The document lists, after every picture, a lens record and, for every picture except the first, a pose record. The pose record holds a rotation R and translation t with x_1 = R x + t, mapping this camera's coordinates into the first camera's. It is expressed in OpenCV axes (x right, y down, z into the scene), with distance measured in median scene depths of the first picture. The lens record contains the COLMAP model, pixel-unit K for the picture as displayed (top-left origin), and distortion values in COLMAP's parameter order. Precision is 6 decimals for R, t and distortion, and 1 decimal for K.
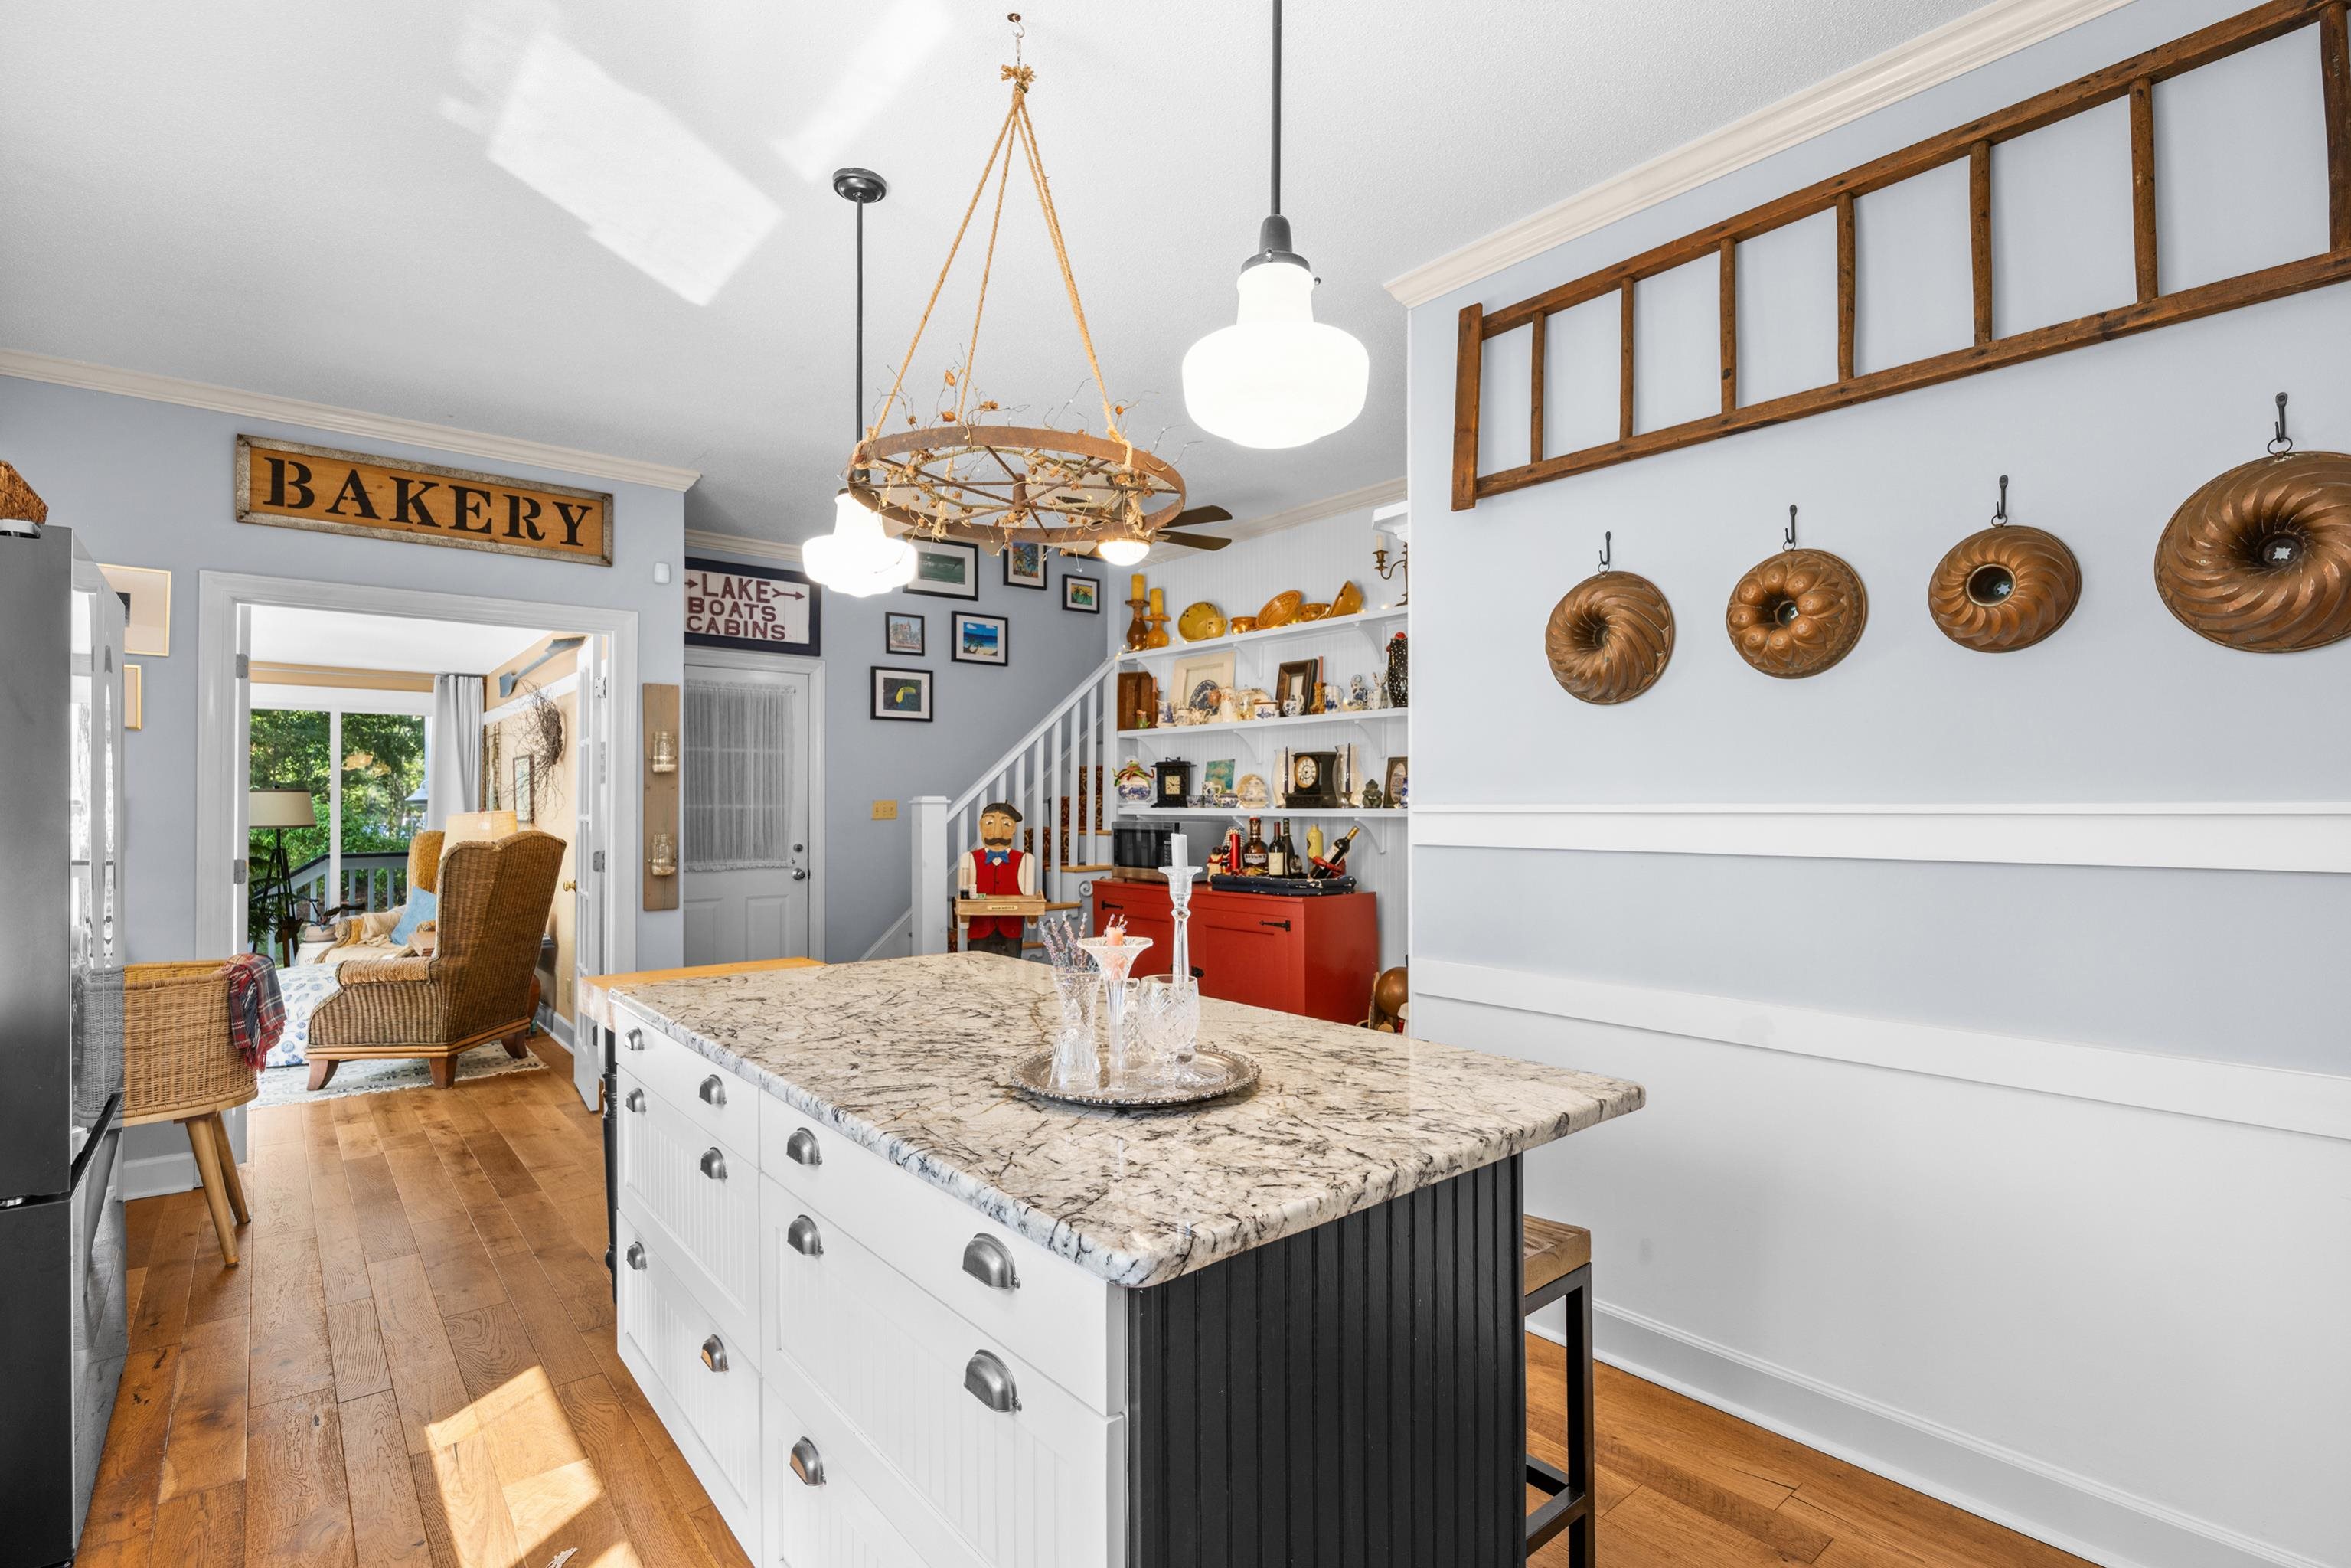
lens RADIAL K [[1100.9, 0, 1174.6], [0, 1100.9, 805.6], [0, 0, 1]] dist [-0.011063, 0.000035]
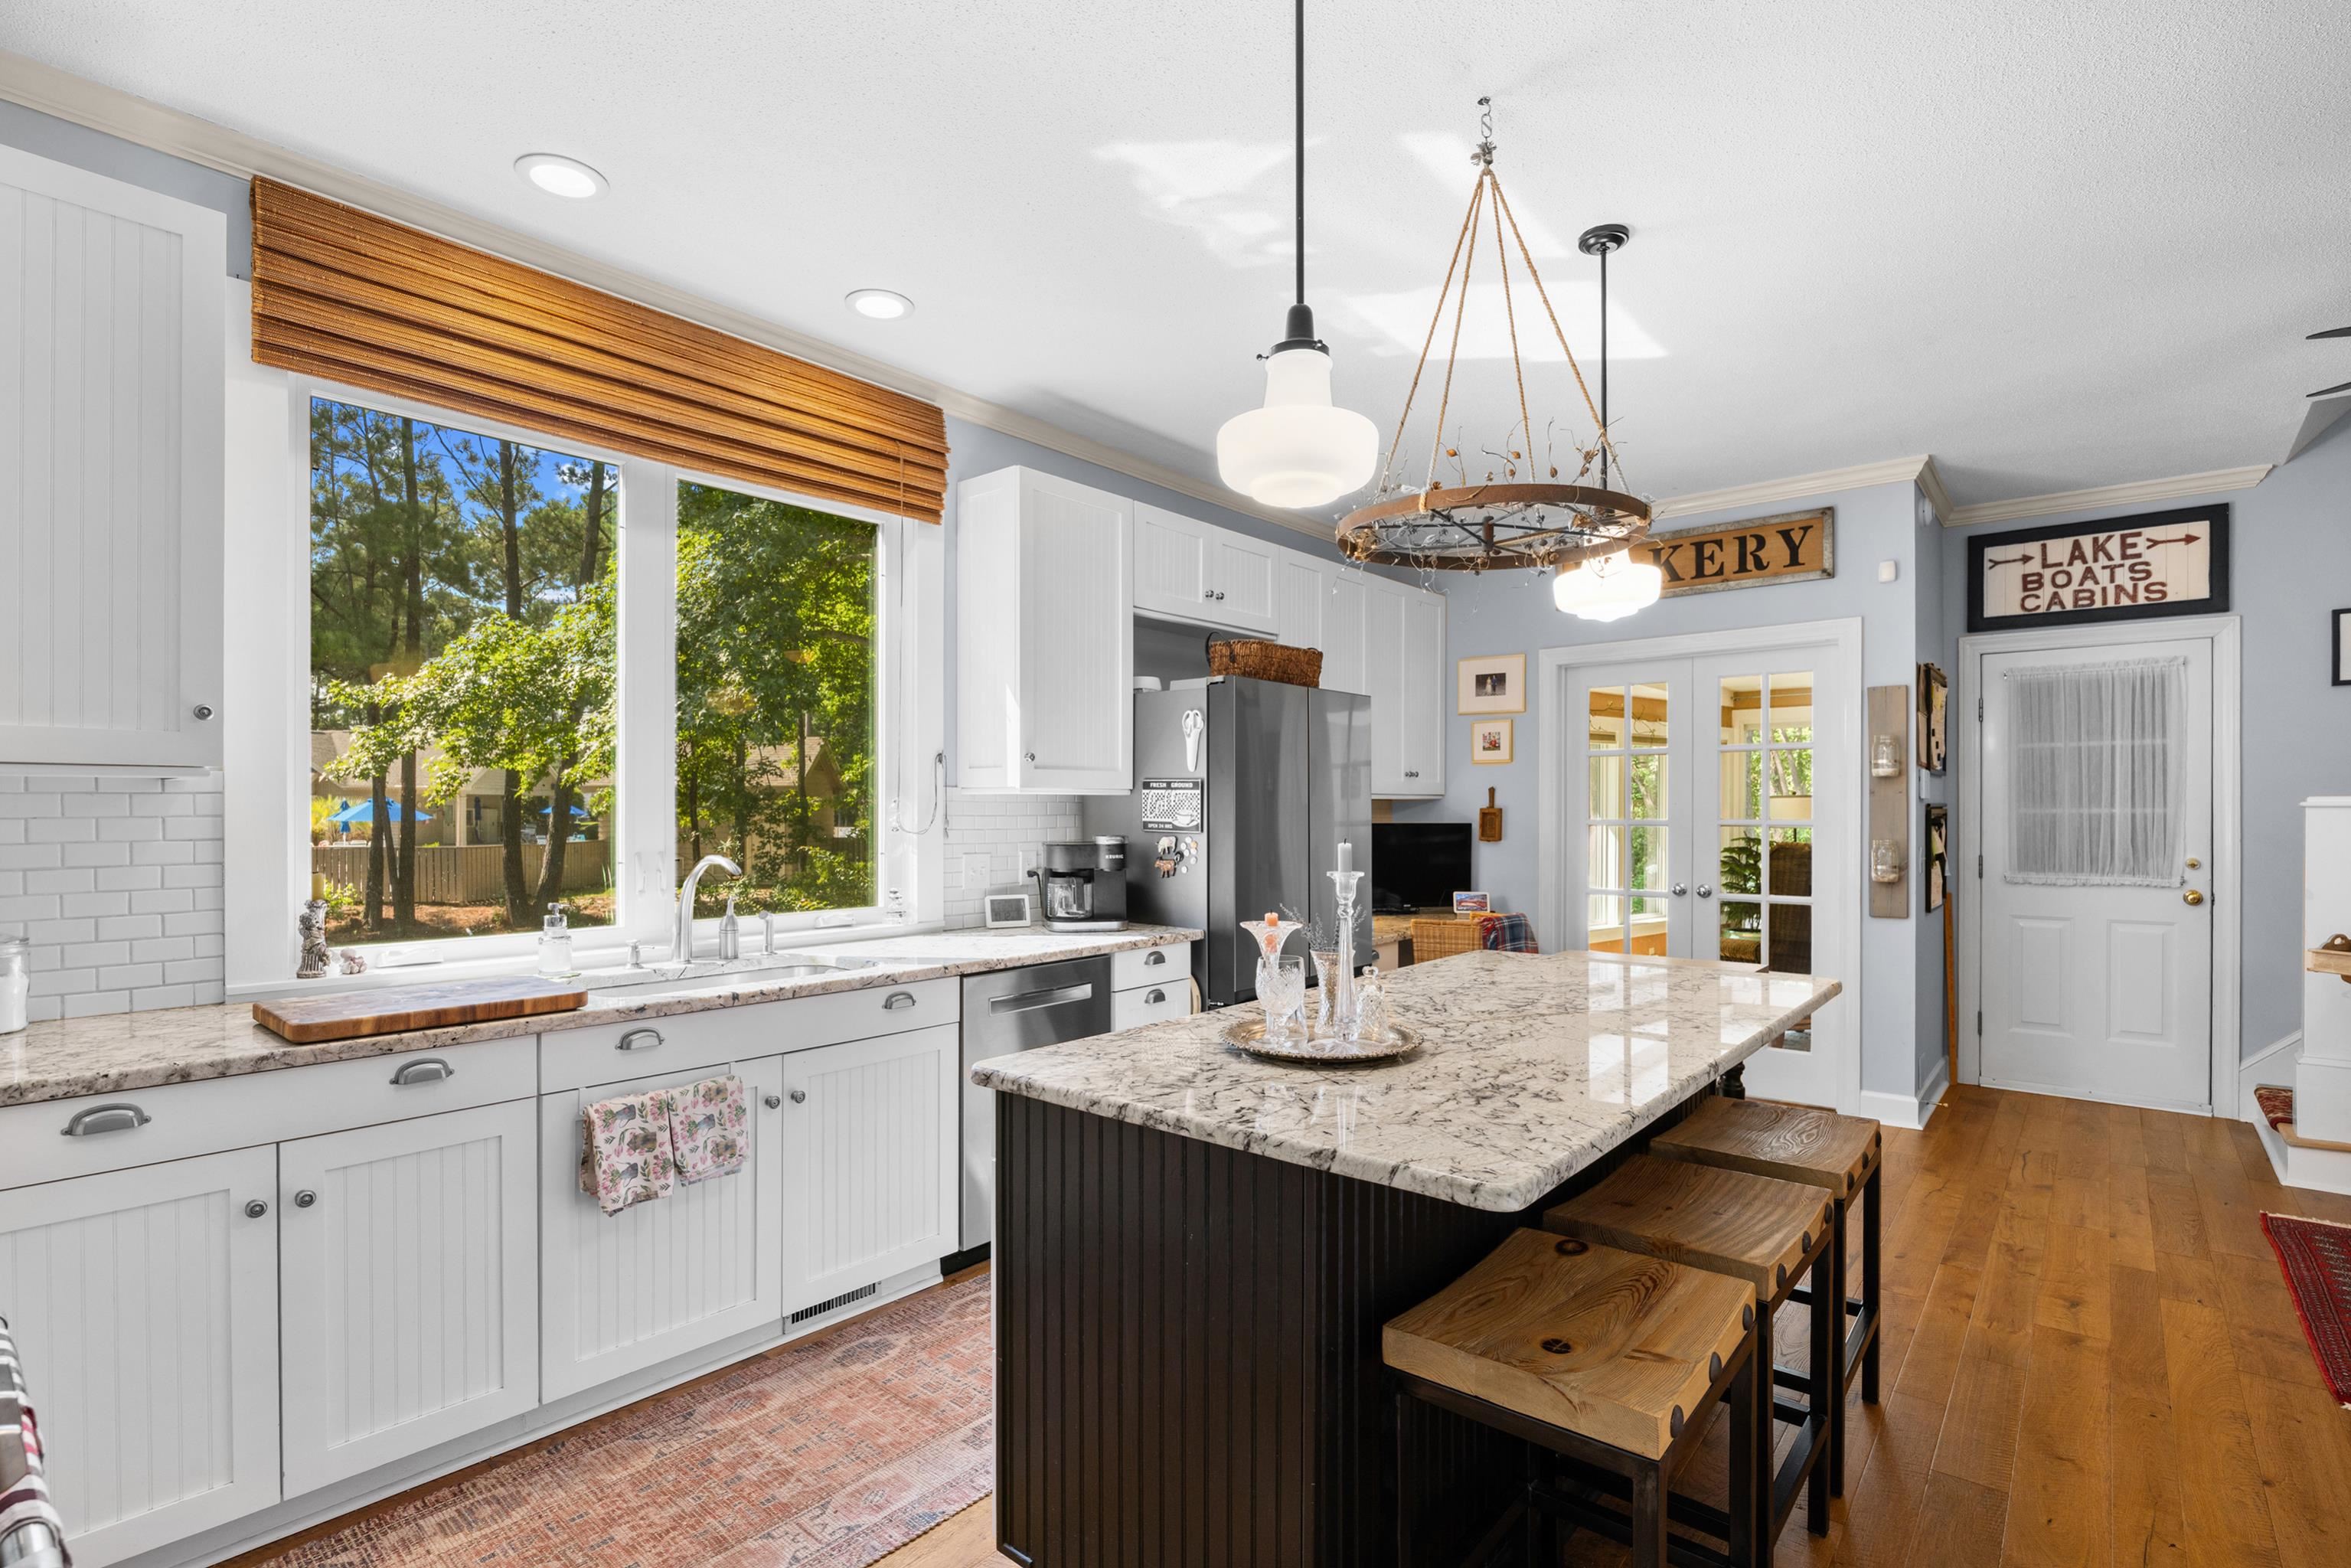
lens RADIAL K [[1100.9, 0, 1174.6], [0, 1100.9, 805.6], [0, 0, 1]] dist [-0.011063, 0.000035]
pose [[0.169853, -0.001983, -0.985467, 0.420521], [0.001952, 0.999997, -0.001676, -0.004171], [0.985467, -0.001639, 0.169857, 0.235393]]
